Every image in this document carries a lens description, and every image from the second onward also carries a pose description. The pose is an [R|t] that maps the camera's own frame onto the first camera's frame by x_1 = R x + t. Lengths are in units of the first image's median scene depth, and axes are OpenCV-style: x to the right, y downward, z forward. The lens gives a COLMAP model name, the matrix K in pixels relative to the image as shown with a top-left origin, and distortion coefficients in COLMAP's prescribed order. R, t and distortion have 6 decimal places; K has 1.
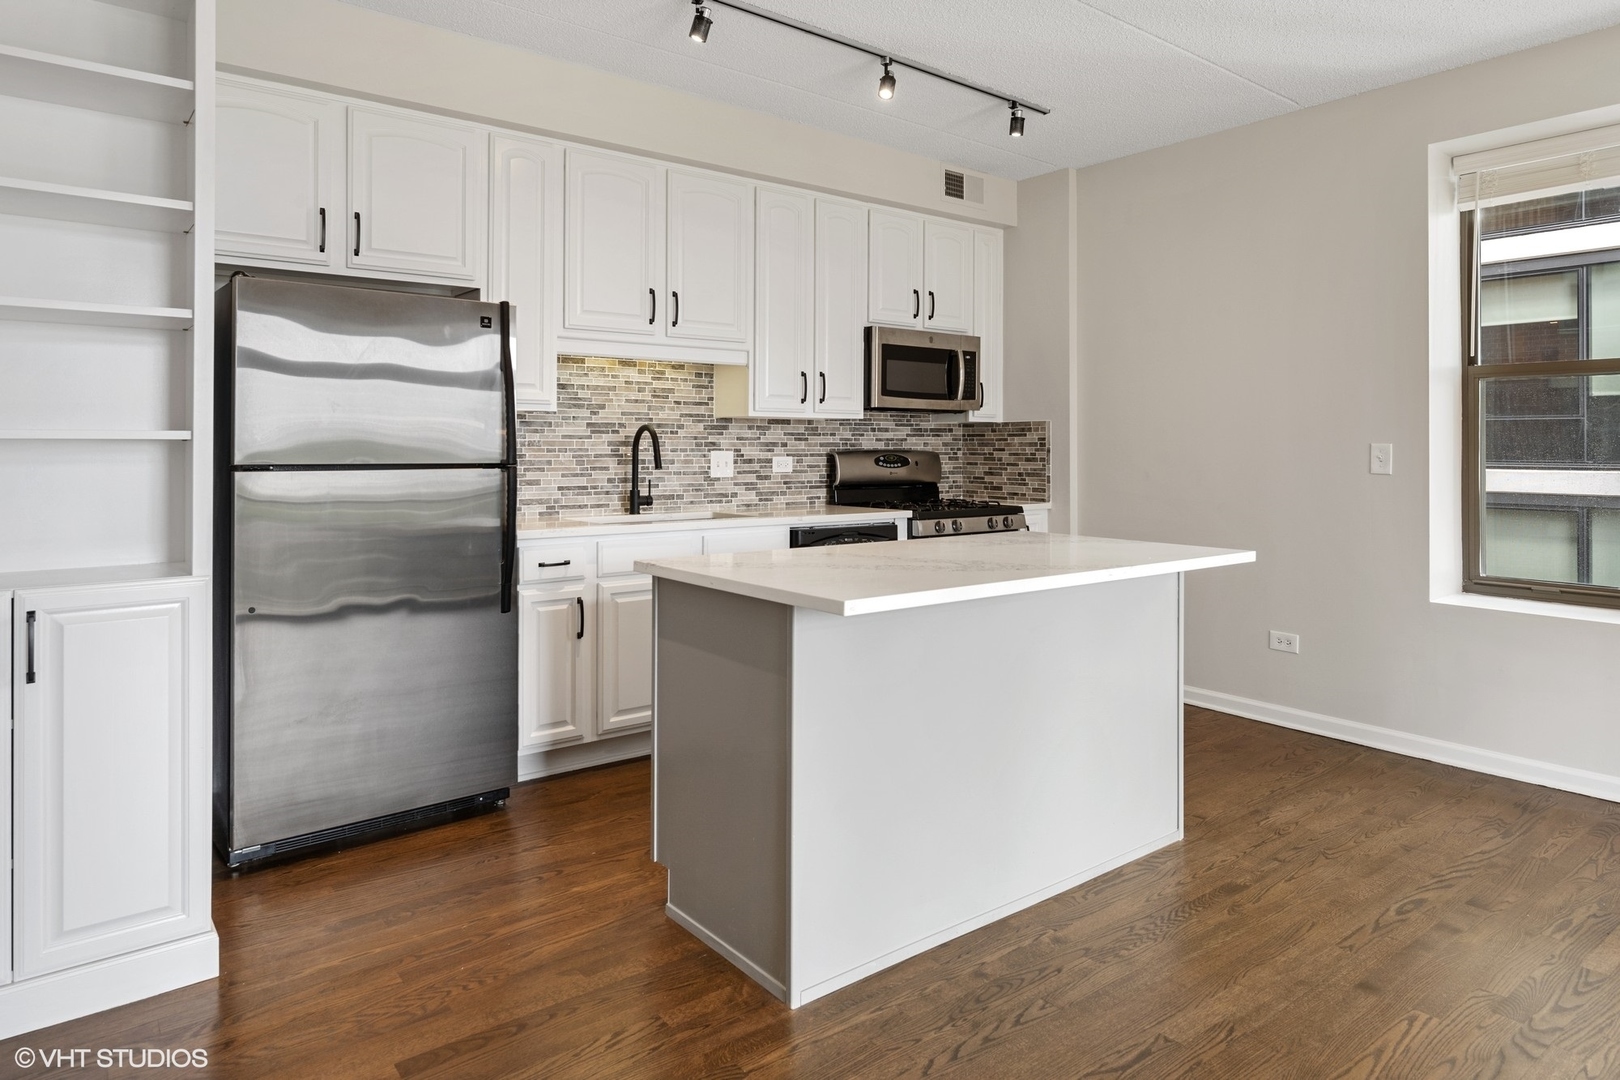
lens RADIAL K [[981.8, 0, 808.9], [0, 981.8, 499.9], [0, 0, 1]] dist [0.001290, 0.001045]
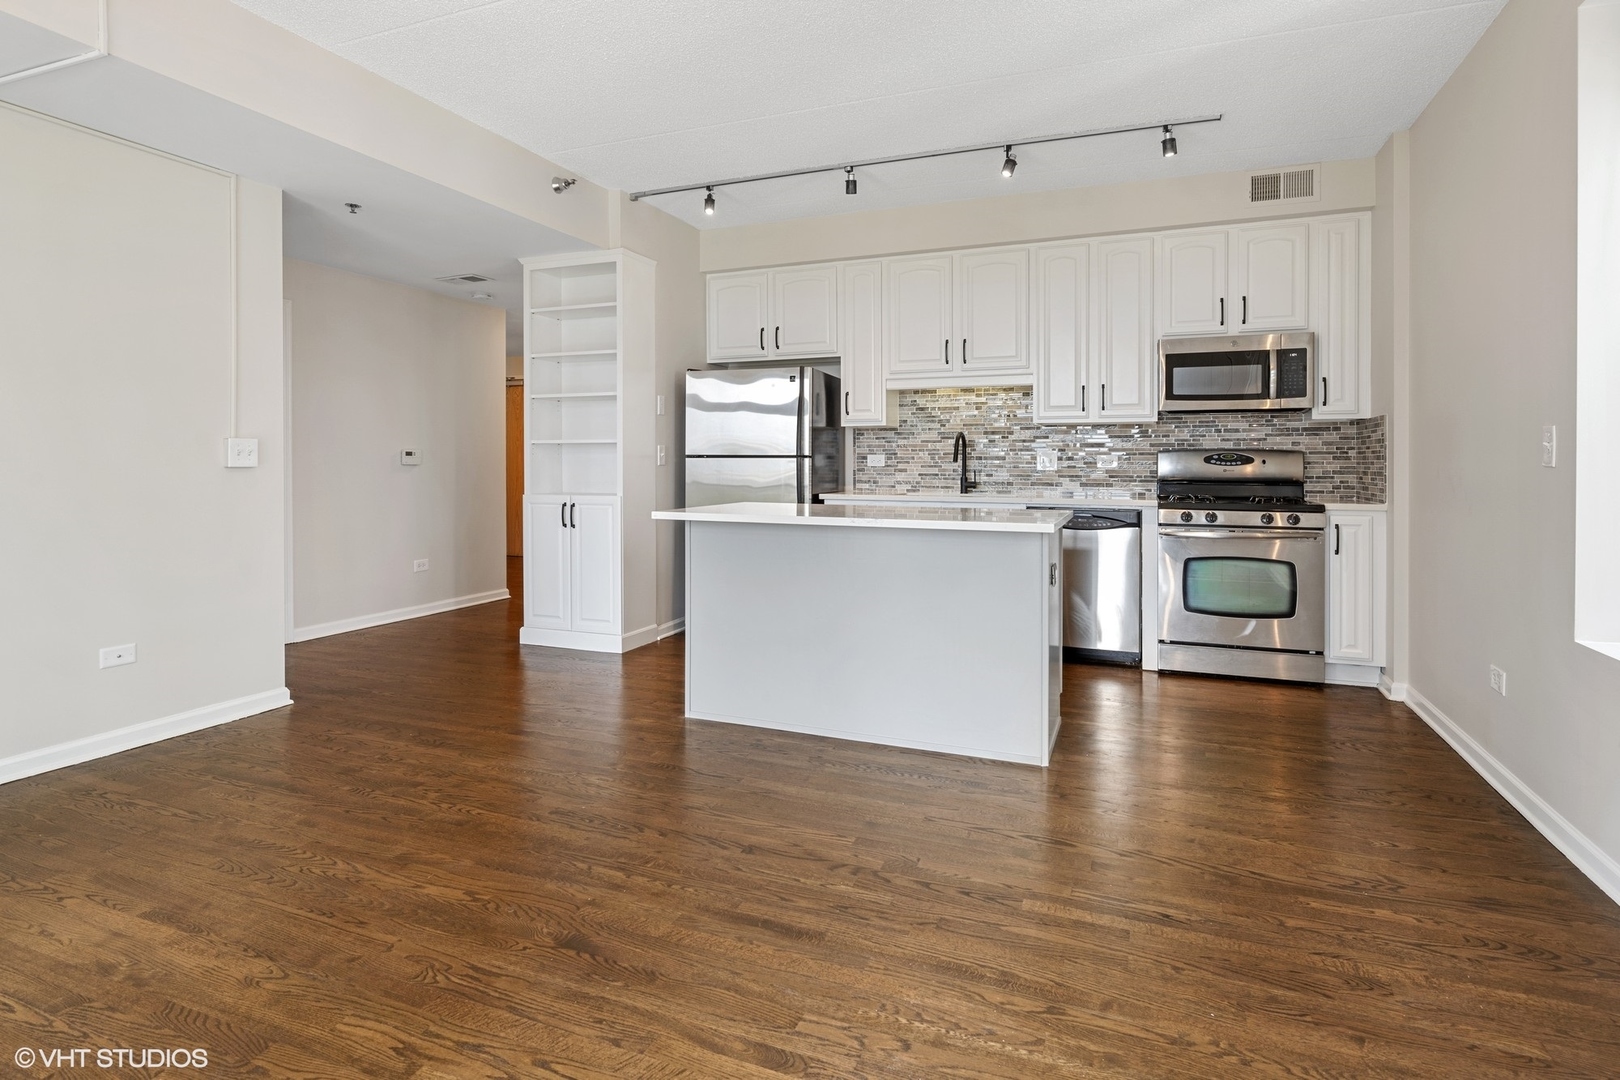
lens RADIAL K [[831.4, 0, 810.0], [0, 831.4, 540.0], [0, 0, 1]] dist [0.001504, 0.001157]
pose [[0.498674, 0.079940, -0.863095, 0.758874], [-0.049582, 0.996738, 0.063671, 0.015394], [0.865370, 0.011043, 0.501011, 0.172420]]
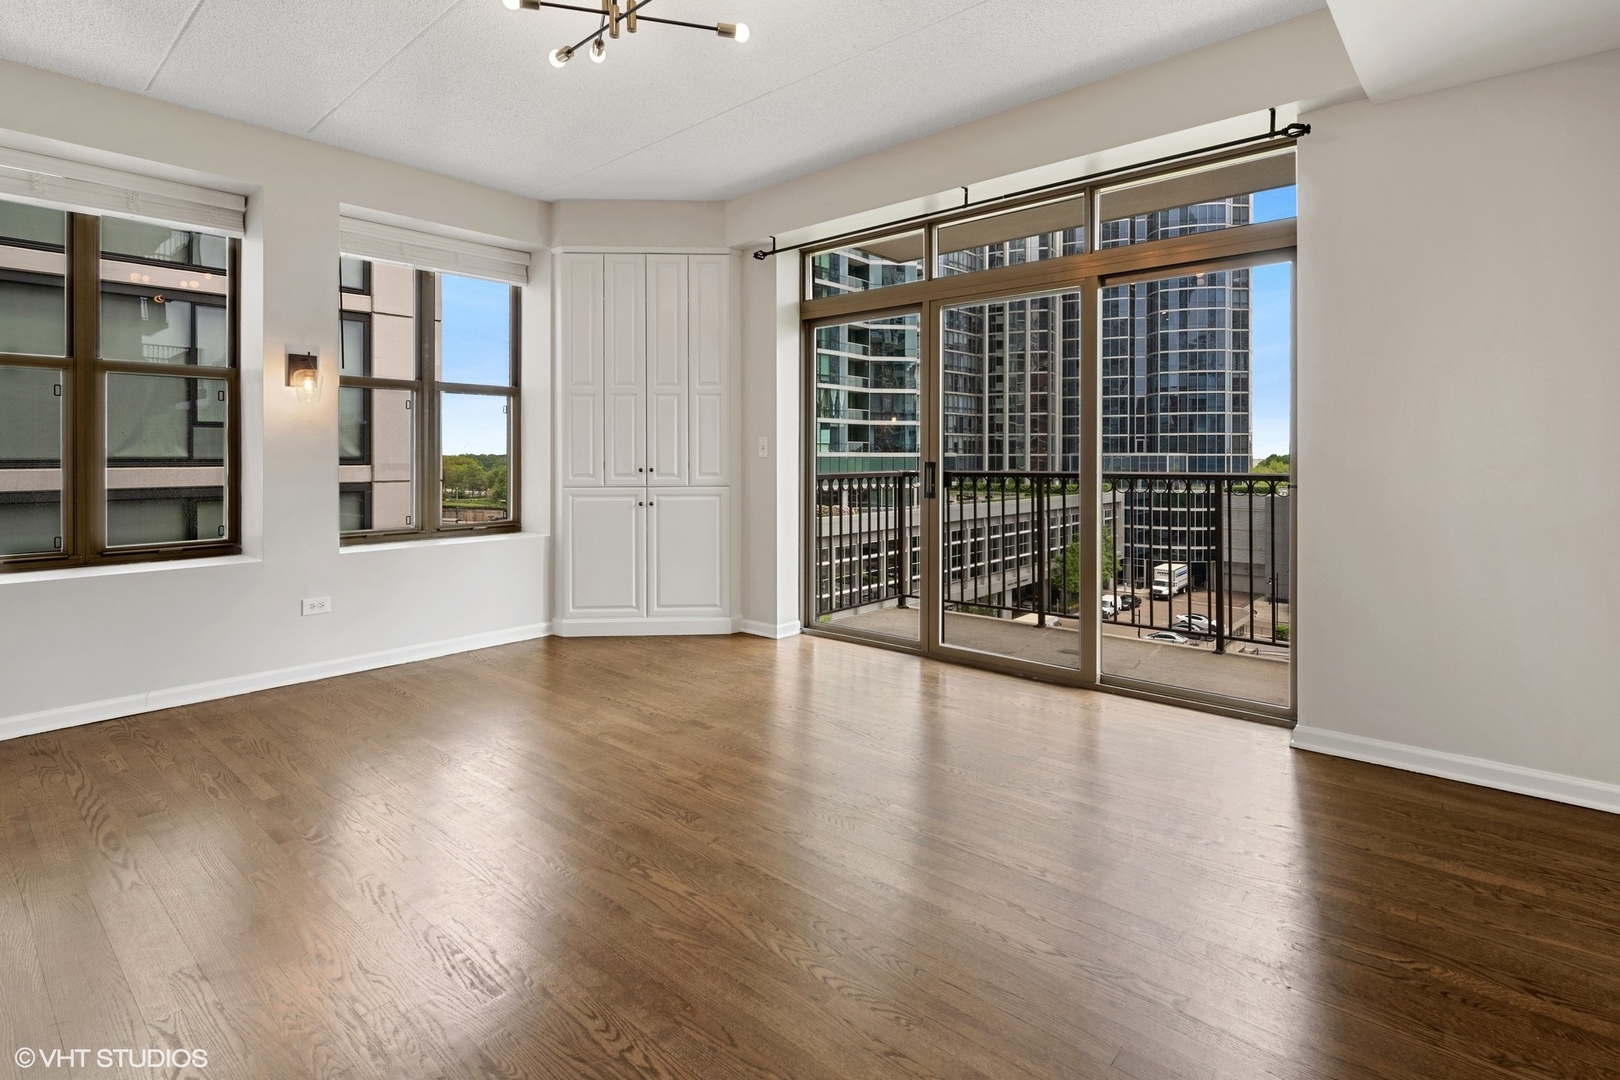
lens RADIAL K [[788.7, 0, 810.0], [0, 788.7, 540.0], [0, 0, 1]] dist [-0.001216, -0.000290]
pose [[-0.190708, -0.106899, 0.975809, -0.214765], [0.060277, 0.990902, 0.120333, 0.013116], [-0.979794, 0.081767, -0.182529, 0.220955]]
